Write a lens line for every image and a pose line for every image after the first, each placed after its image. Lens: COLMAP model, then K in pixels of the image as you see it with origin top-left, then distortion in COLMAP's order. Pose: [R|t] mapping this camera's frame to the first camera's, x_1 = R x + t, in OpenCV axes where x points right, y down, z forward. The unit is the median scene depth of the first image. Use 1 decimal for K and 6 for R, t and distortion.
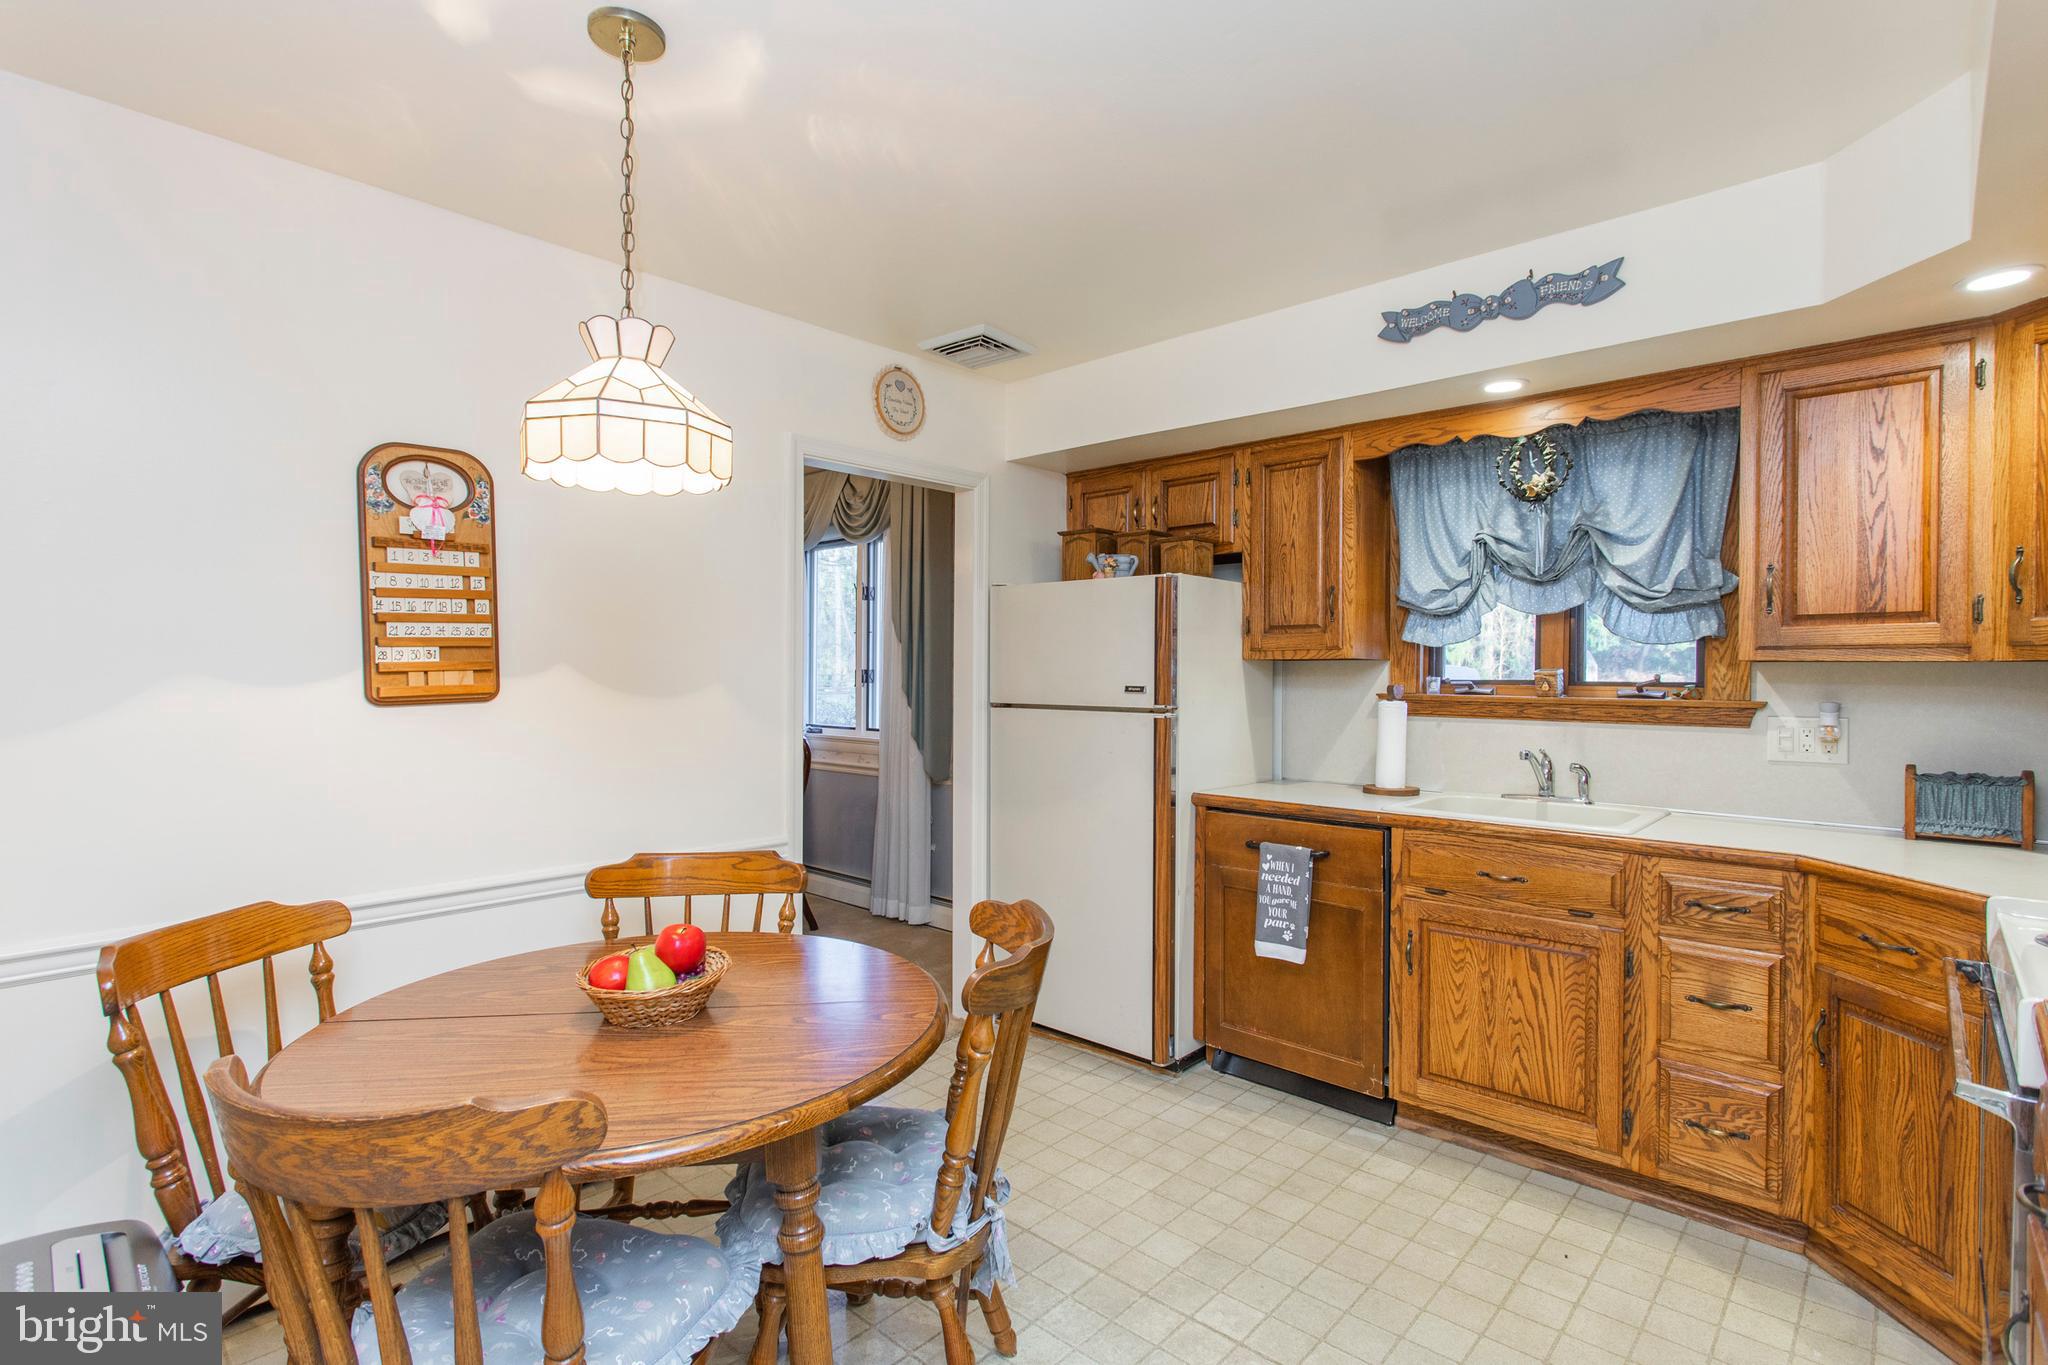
lens RADIAL K [[967.6, 0, 1017.3], [0, 967.6, 674.6], [0, 0, 1]] dist [-0.005079, 0.001200]
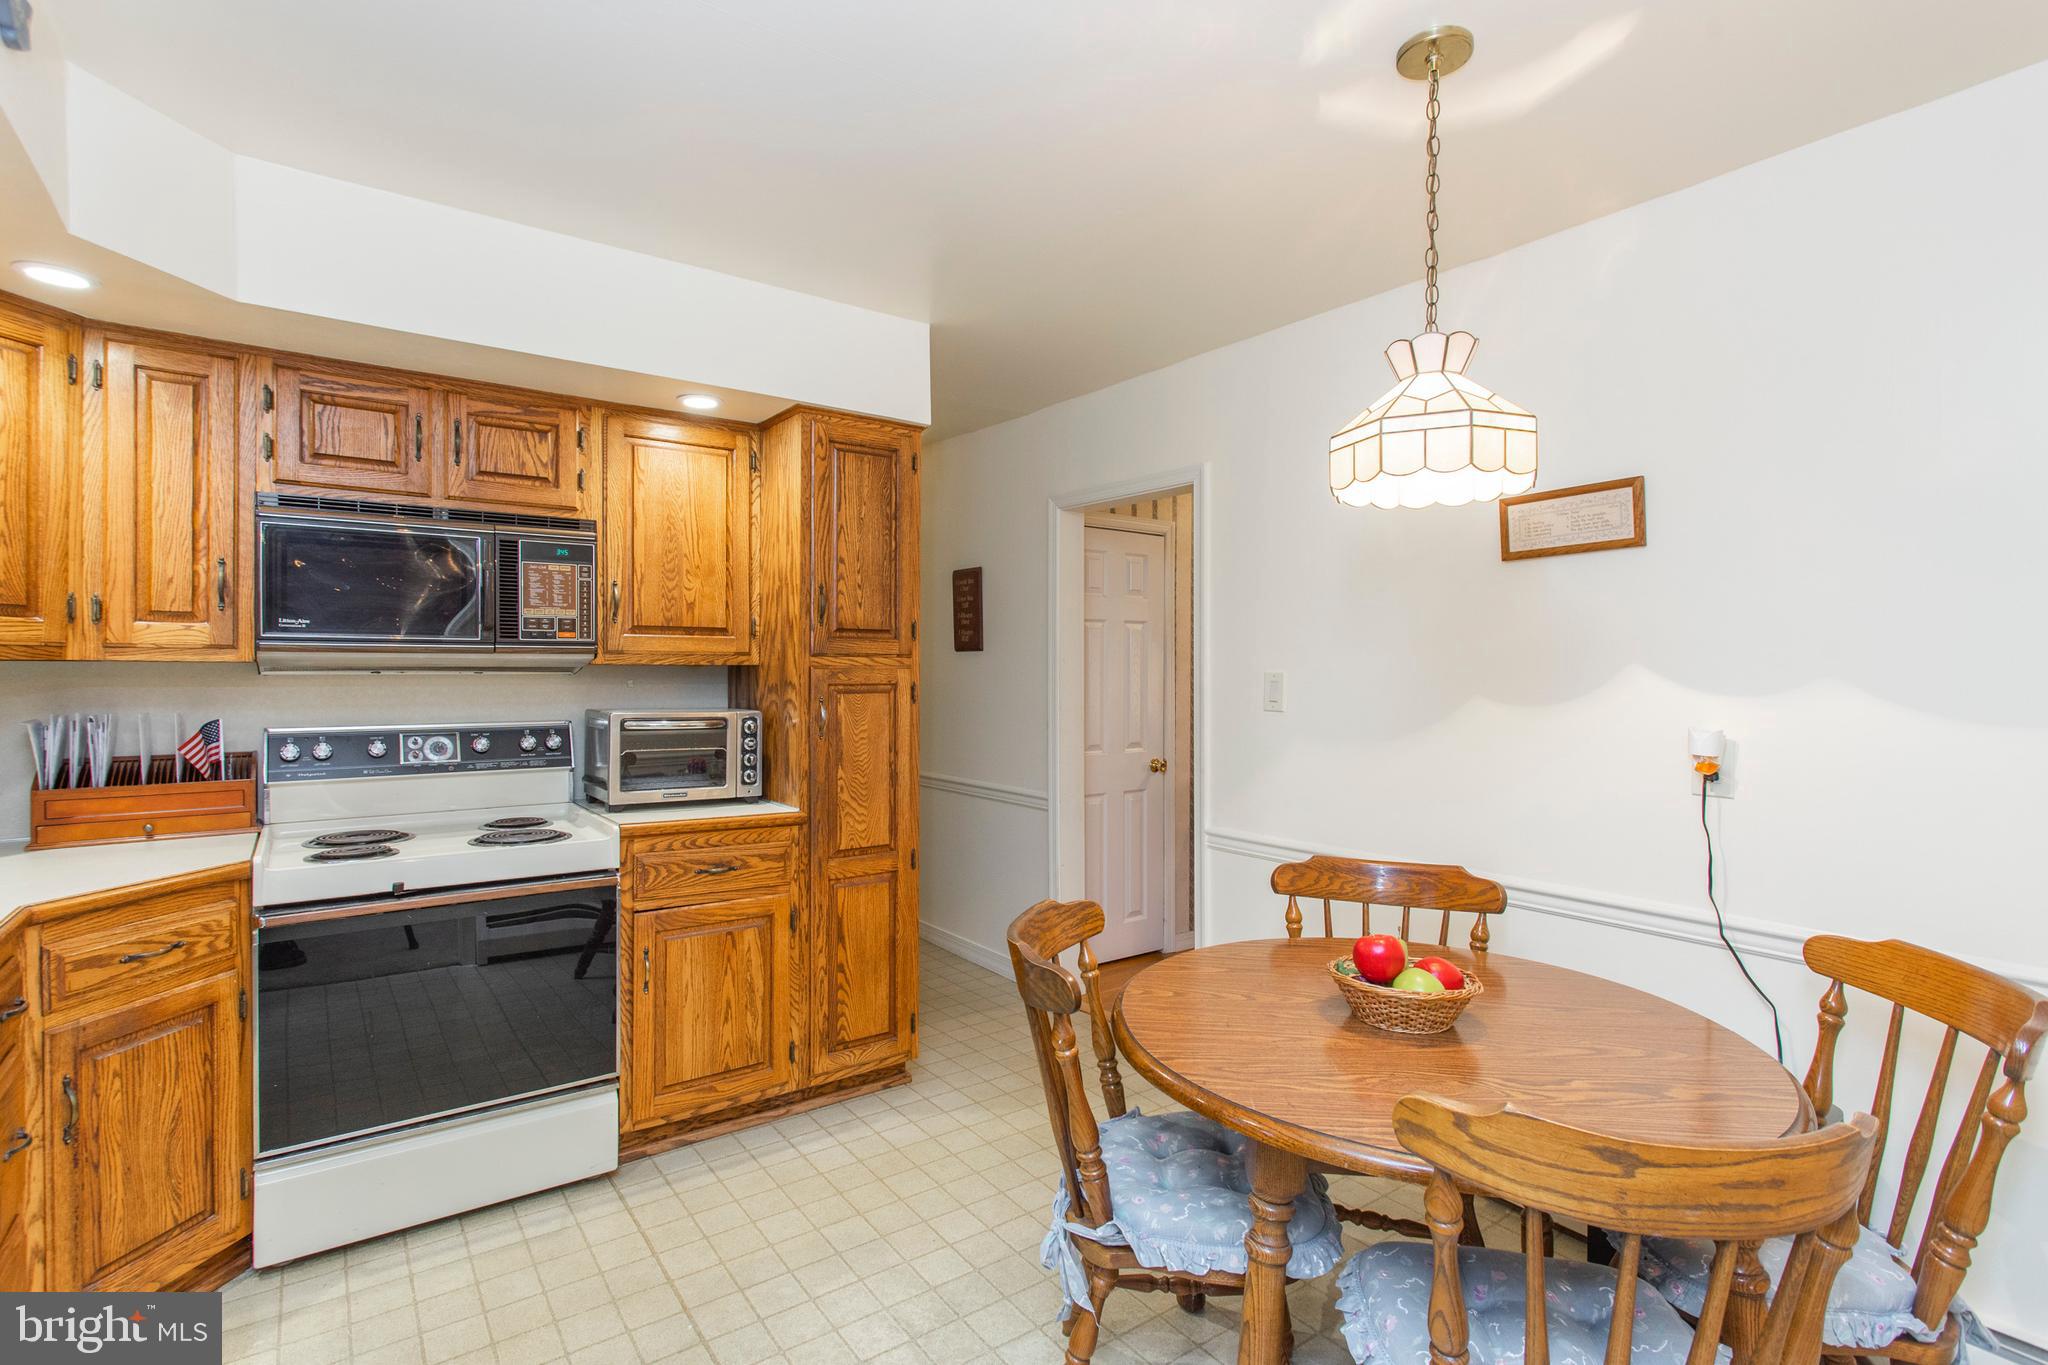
lens RADIAL K [[967.6, 0, 1017.3], [0, 967.6, 674.6], [0, 0, 1]] dist [-0.005079, 0.001200]
pose [[-0.981811, -0.006081, 0.189762, -0.109610], [-0.005923, 0.999981, 0.001400, -0.006724], [-0.189767, 0.000250, -0.981829, 1.357910]]
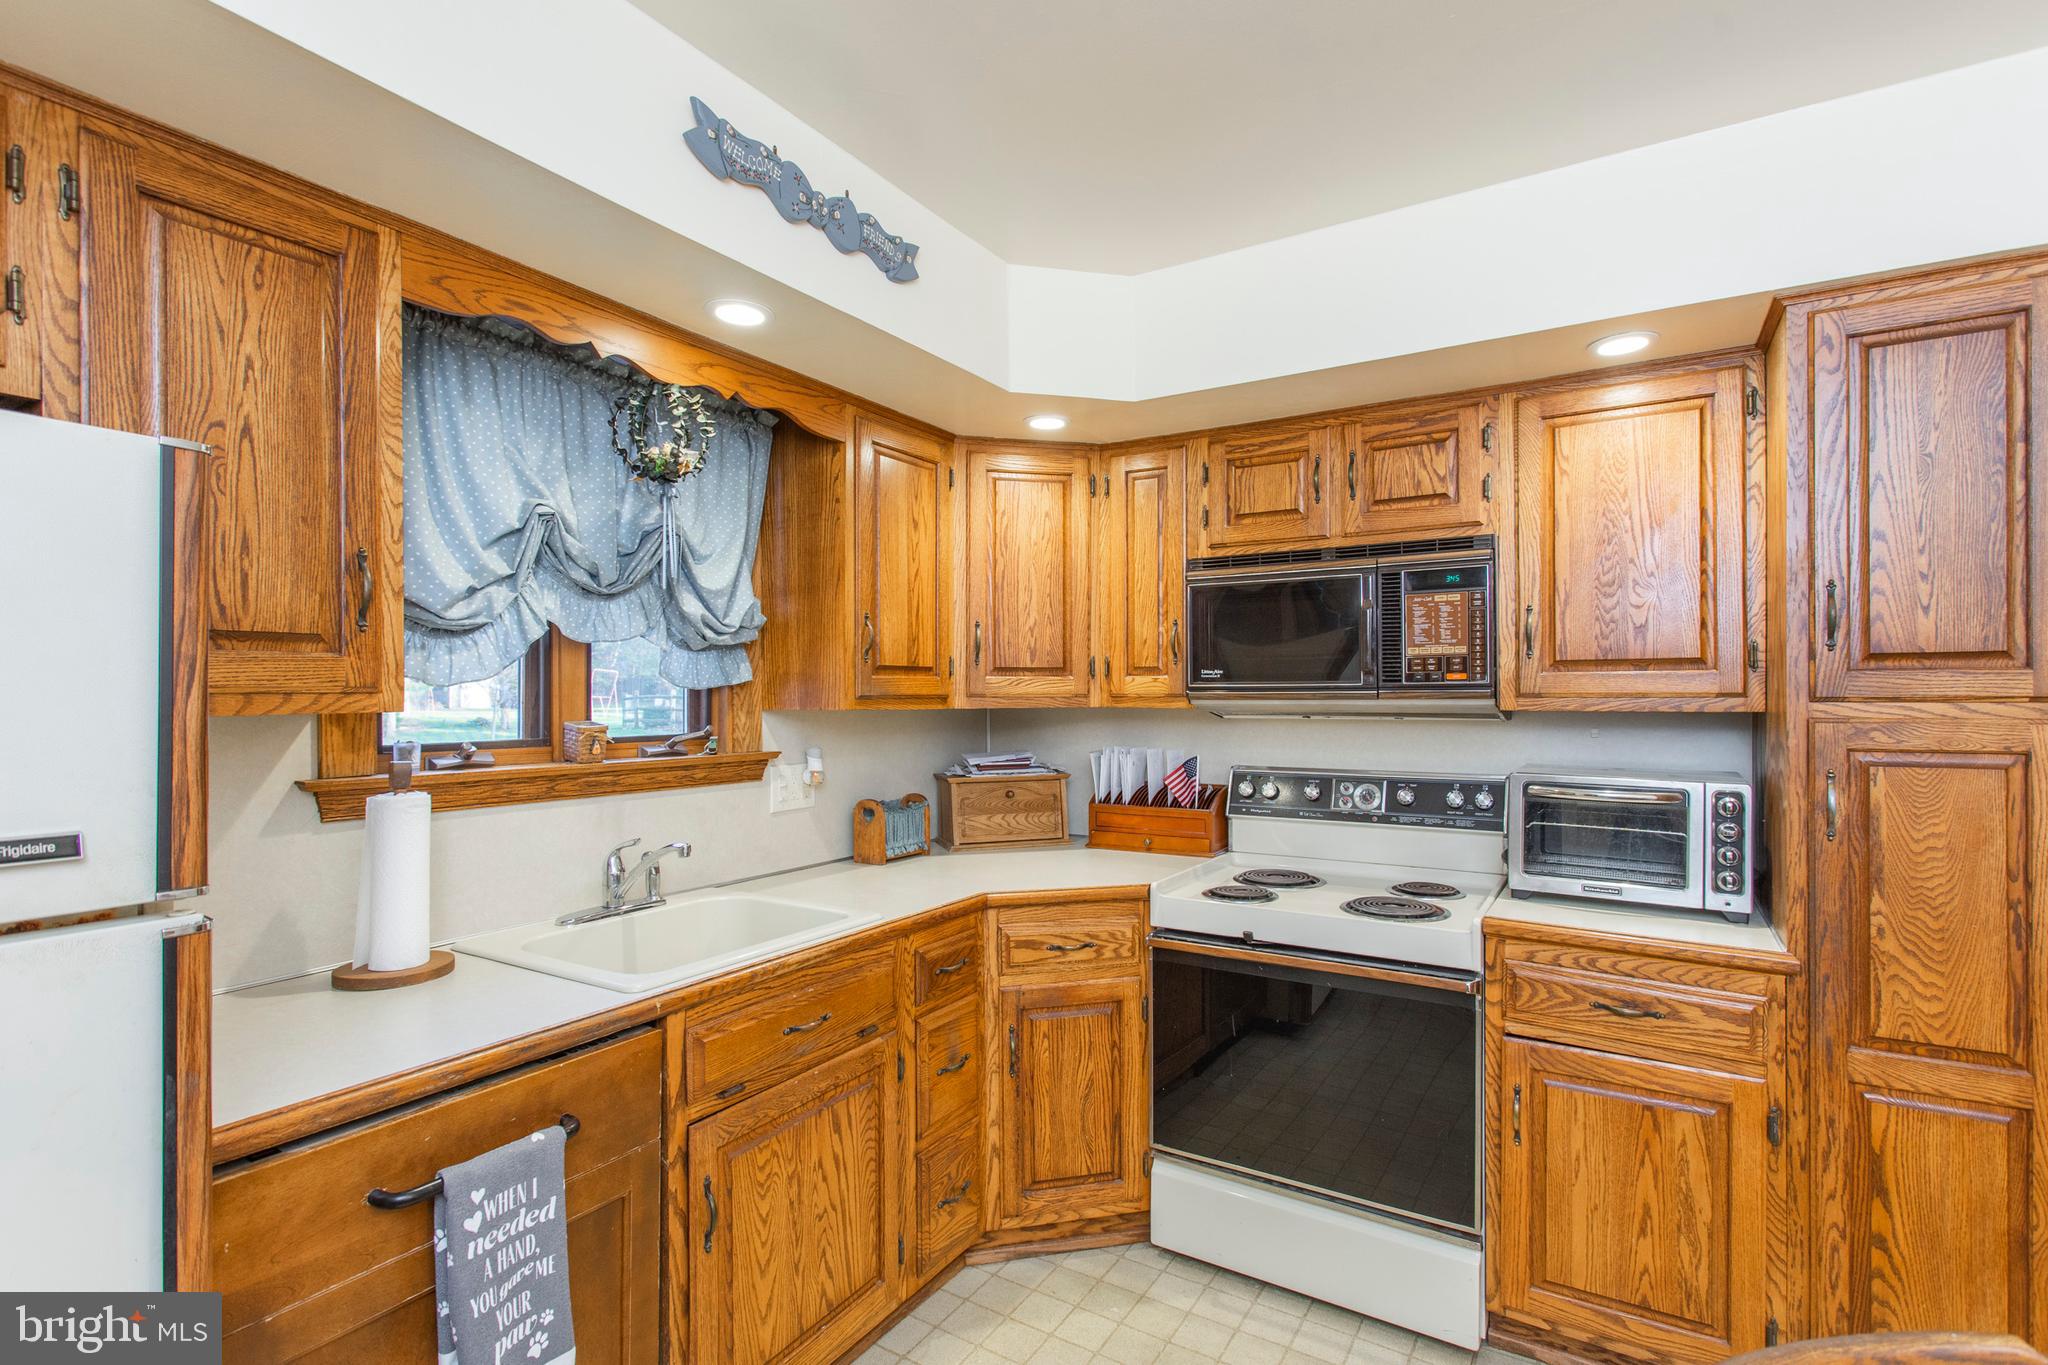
lens RADIAL K [[982.2, 0, 1030.6], [0, 982.2, 691.8], [0, 0, 1]] dist [-0.003586, -0.000091]
pose [[-0.194061, -0.002614, 0.980986, -0.230303], [0.001156, 0.999995, 0.002893, -0.034399], [-0.980989, 0.001695, -0.194057, 0.975739]]
